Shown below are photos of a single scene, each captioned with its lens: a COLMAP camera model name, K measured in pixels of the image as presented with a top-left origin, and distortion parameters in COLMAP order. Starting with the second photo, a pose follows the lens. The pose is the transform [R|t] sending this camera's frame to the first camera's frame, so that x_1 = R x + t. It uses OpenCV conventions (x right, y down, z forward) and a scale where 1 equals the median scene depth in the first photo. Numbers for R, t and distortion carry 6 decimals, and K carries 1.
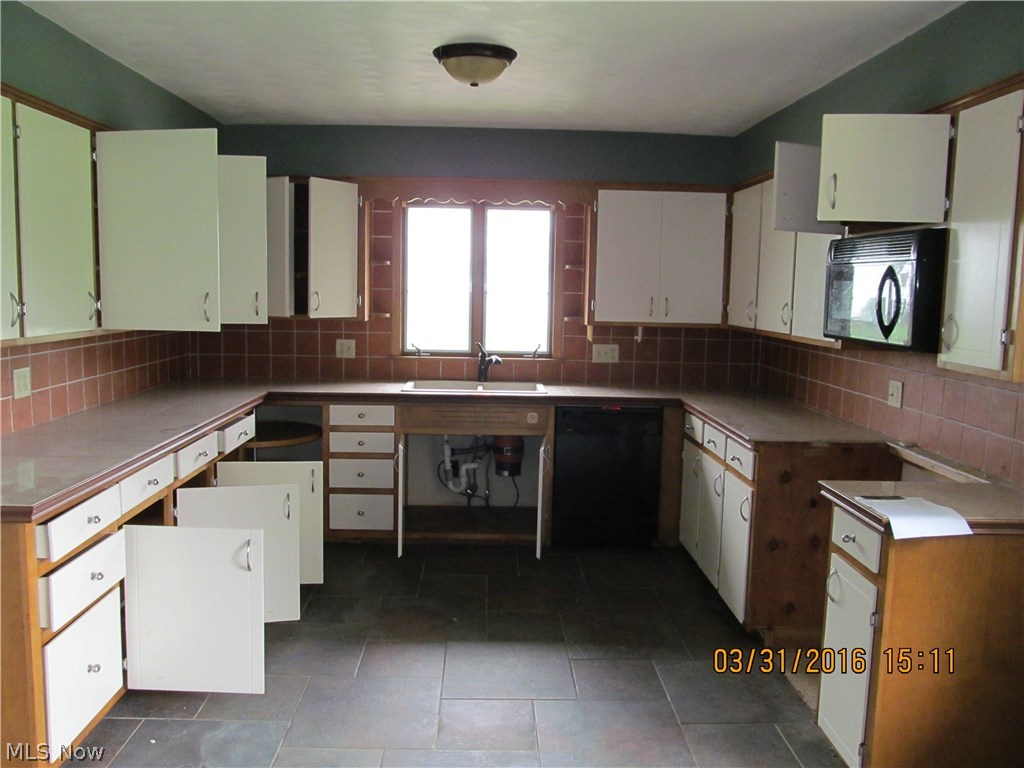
lens RADIAL K [[844.0, 0, 512.0], [0, 844.0, 384.0], [0, 0, 1]] dist [-0.049437, 0.004092]
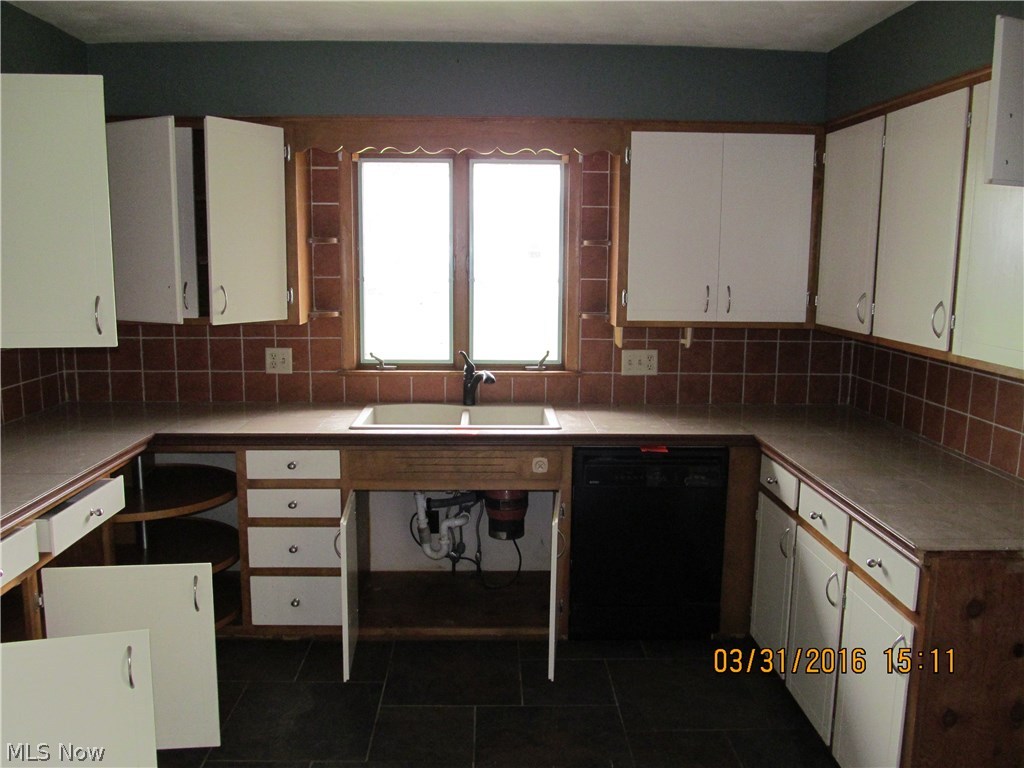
lens RADIAL K [[844.0, 0, 512.0], [0, 844.0, 384.0], [0, 0, 1]] dist [-0.049437, 0.004092]
pose [[0.999926, -0.011731, -0.003144, 0.004103], [0.011846, 0.999155, 0.039369, -0.050591], [0.002679, -0.039403, 0.999220, 0.295446]]
